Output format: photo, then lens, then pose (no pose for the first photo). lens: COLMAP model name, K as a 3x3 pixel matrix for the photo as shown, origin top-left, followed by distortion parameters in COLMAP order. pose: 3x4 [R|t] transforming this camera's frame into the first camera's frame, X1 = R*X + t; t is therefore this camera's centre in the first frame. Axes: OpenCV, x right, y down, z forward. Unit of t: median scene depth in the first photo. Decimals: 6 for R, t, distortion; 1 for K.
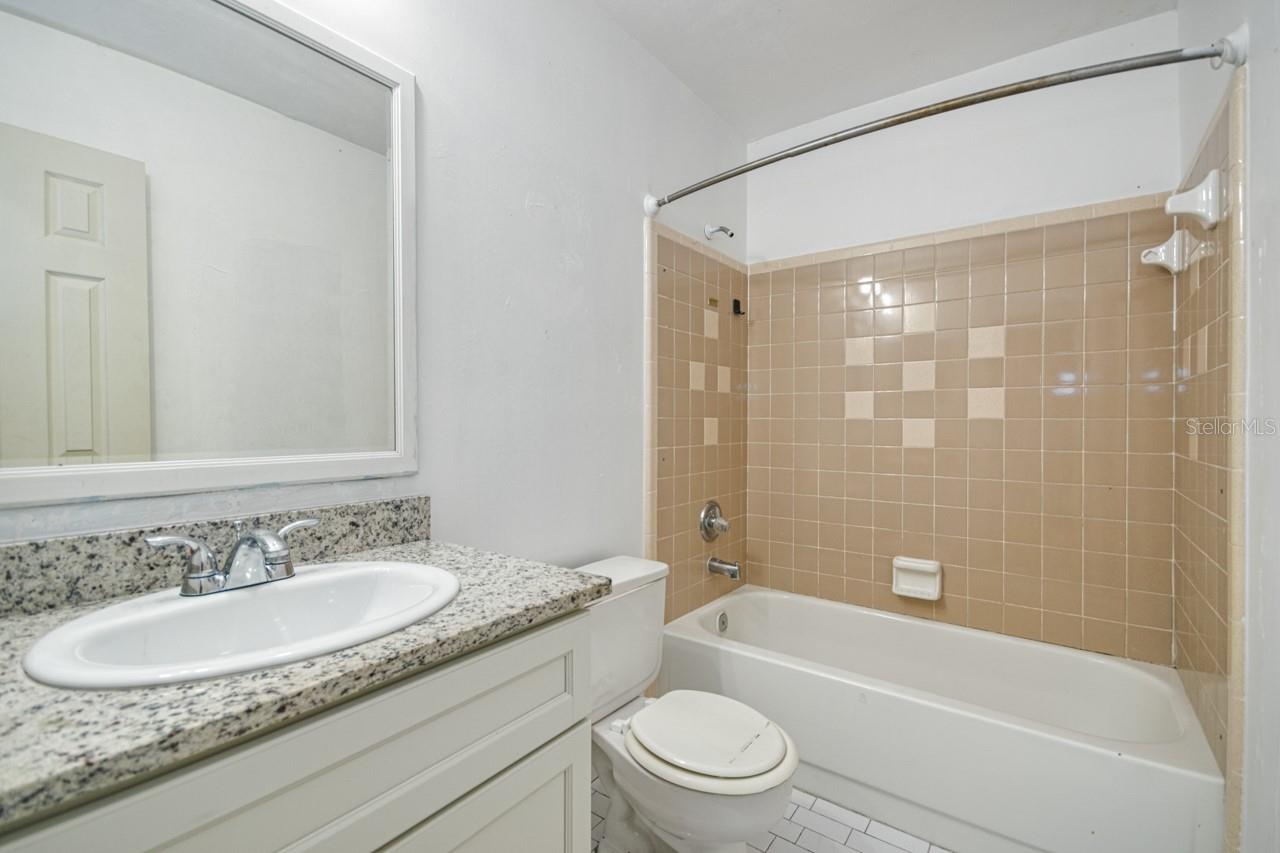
lens RADIAL K [[560.5, 0, 643.4], [0, 560.5, 425.9], [0, 0, 1]] dist [0.005148, 0.000185]
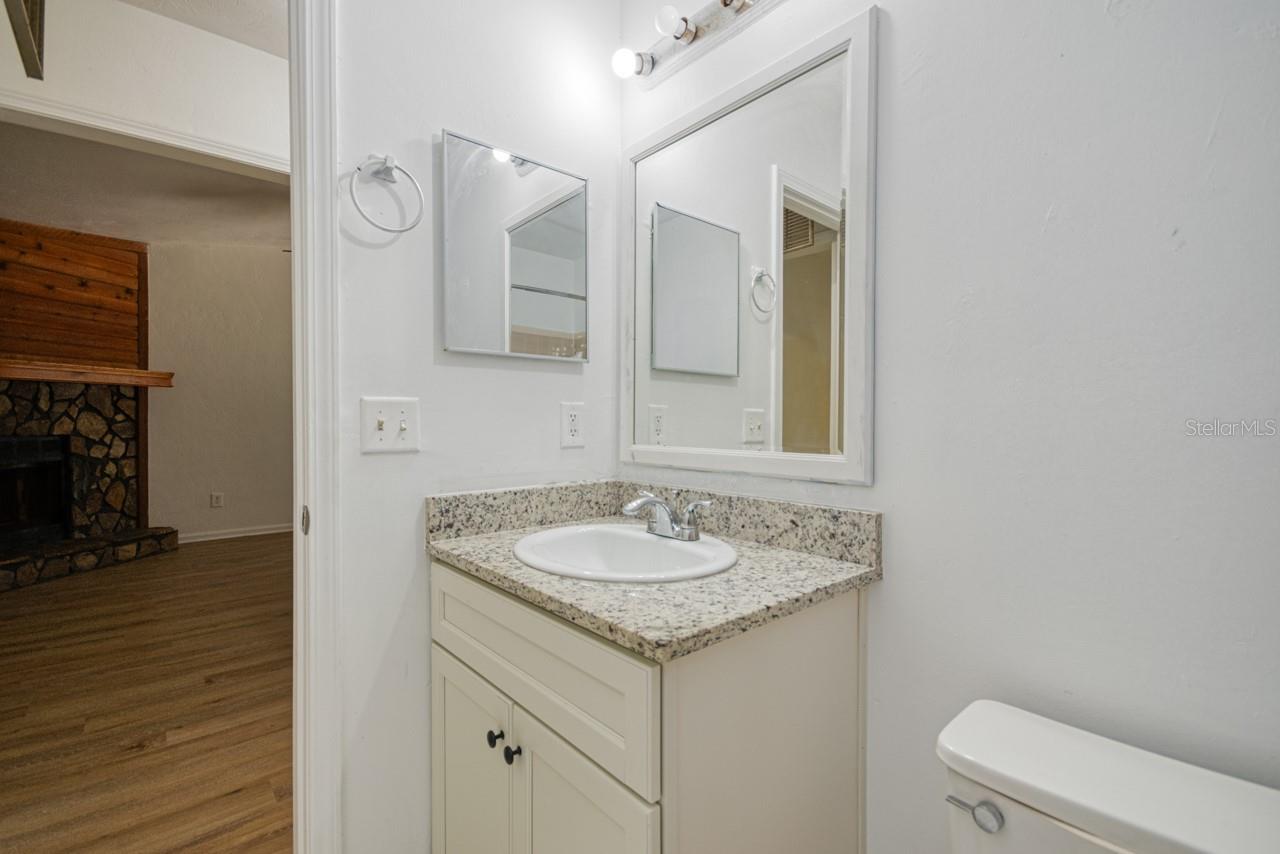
lens RADIAL K [[568.0, 0, 640.0], [0, 568.0, 430.0], [0, 0, 1]] dist [0.026436, -0.016093]
pose [[-0.222000, 0.018942, -0.974863, 0.579438], [-0.005482, 0.999771, 0.020674, -0.014570], [0.975031, 0.009934, -0.221845, 0.997209]]
